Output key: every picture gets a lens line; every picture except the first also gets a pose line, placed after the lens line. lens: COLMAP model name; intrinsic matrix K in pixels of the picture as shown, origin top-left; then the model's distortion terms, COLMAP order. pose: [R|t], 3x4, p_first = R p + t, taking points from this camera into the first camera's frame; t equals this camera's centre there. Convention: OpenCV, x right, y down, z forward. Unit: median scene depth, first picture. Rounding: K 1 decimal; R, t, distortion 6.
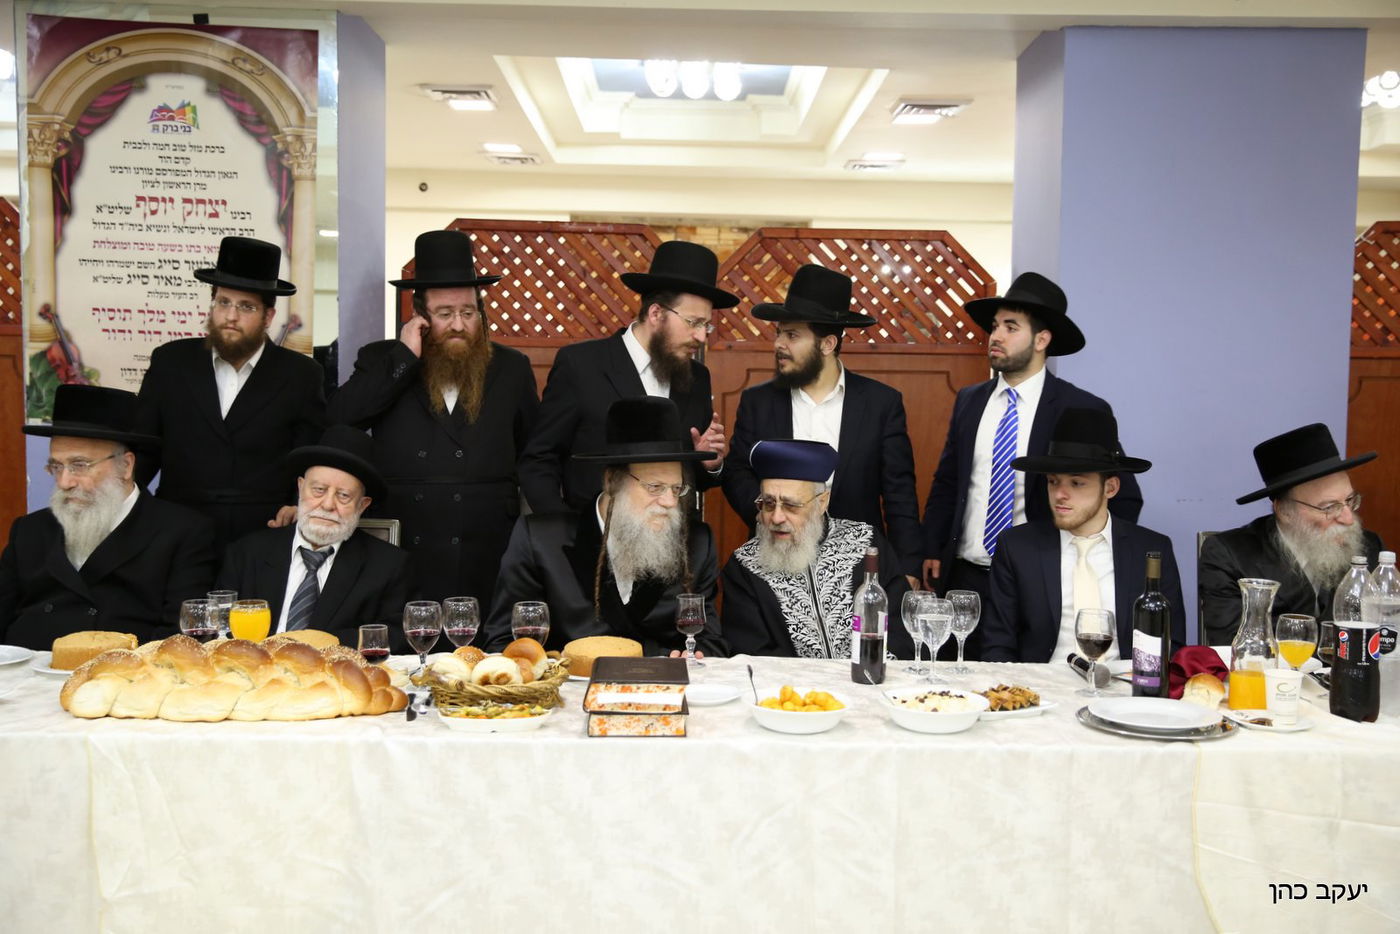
lens RADIAL K [[1440.9, 0, 705.4], [0, 1440.9, 464.4], [0, 0, 1]] dist [0.019280, 0.000000]
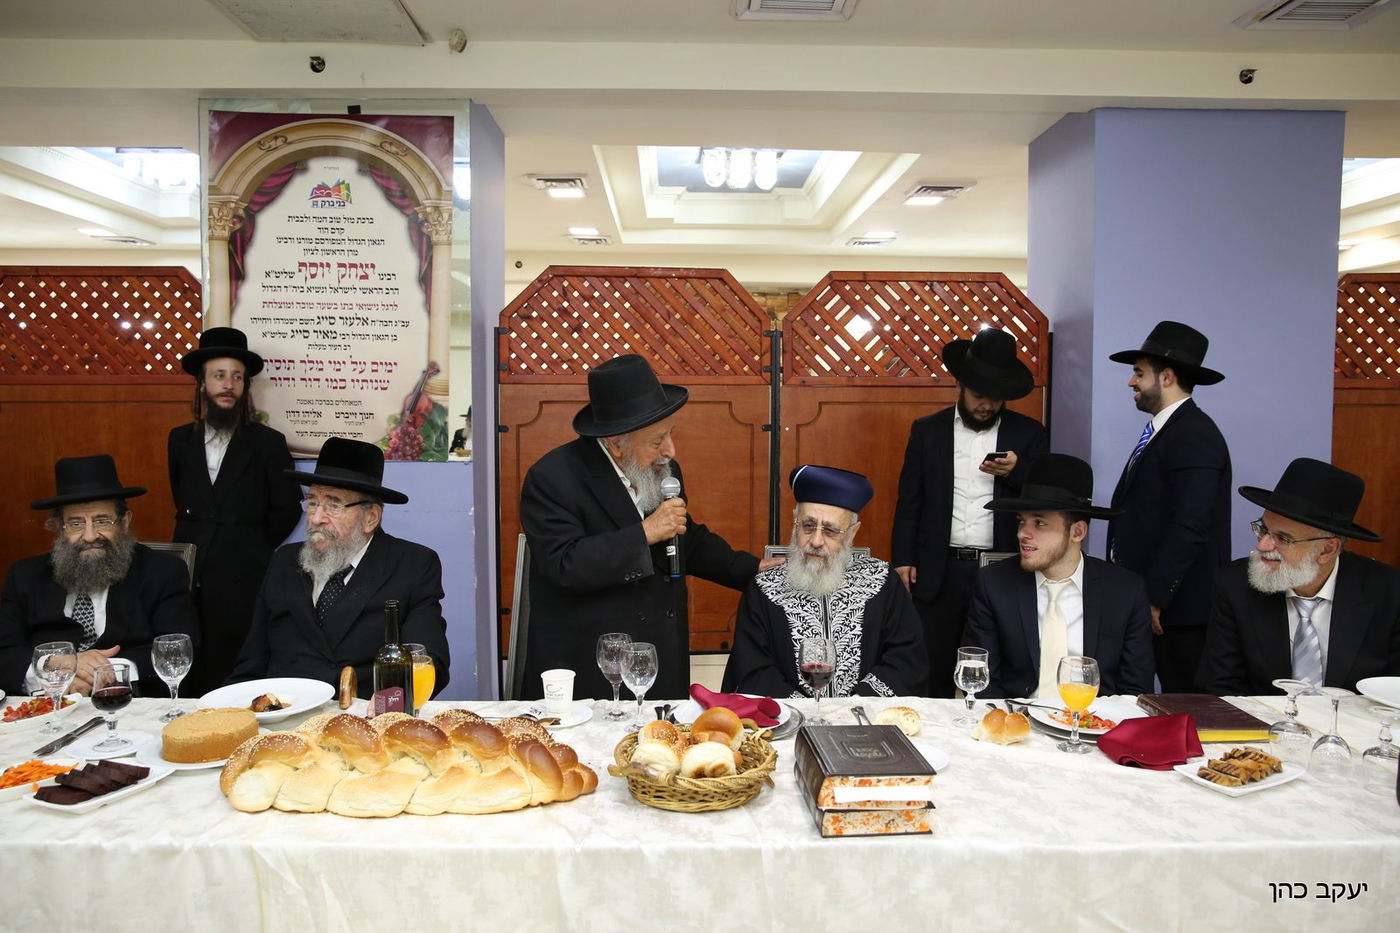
lens RADIAL K [[1032.2, 0, 700.9], [0, 1032.2, 460.6], [0, 0, 1]] dist [-0.060856, 0.001069]
pose [[0.999912, -0.013012, -0.002759, -0.071475], [0.012987, 0.999876, -0.008907, -0.015310], [0.002875, 0.008870, 0.999957, 0.186010]]
